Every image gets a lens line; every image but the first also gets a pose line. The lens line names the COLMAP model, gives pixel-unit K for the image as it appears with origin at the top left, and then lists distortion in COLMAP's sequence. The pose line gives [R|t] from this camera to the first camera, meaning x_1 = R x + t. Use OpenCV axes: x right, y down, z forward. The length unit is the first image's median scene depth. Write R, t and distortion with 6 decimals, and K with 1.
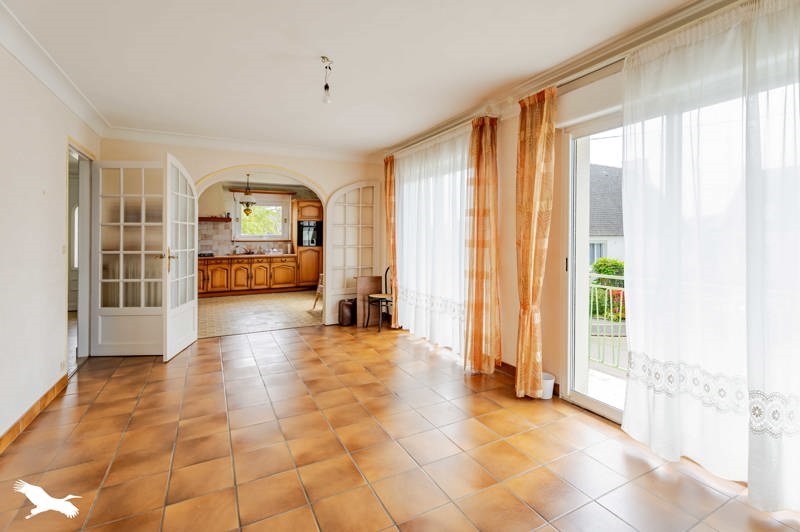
lens RADIAL K [[363.8, 0, 386.7], [0, 363.8, 236.6], [0, 0, 1]] dist [-0.002125, 0.000093]
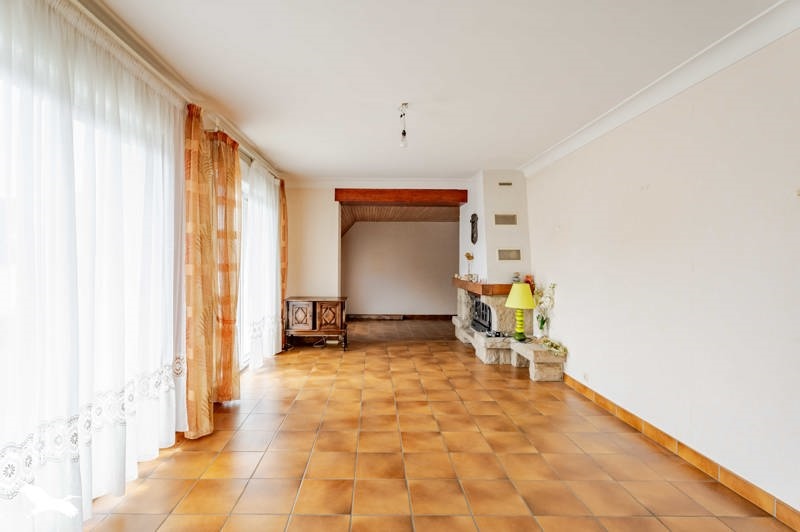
lens RADIAL K [[363.8, 0, 398.8], [0, 363.8, 263.8], [0, 0, 1]] dist [-0.002125, 0.000093]
pose [[-0.926023, -0.010696, 0.377316, -0.583515], [-0.008301, 0.999934, 0.007974, -0.001515], [-0.377377, 0.004252, -0.926050, 2.027803]]
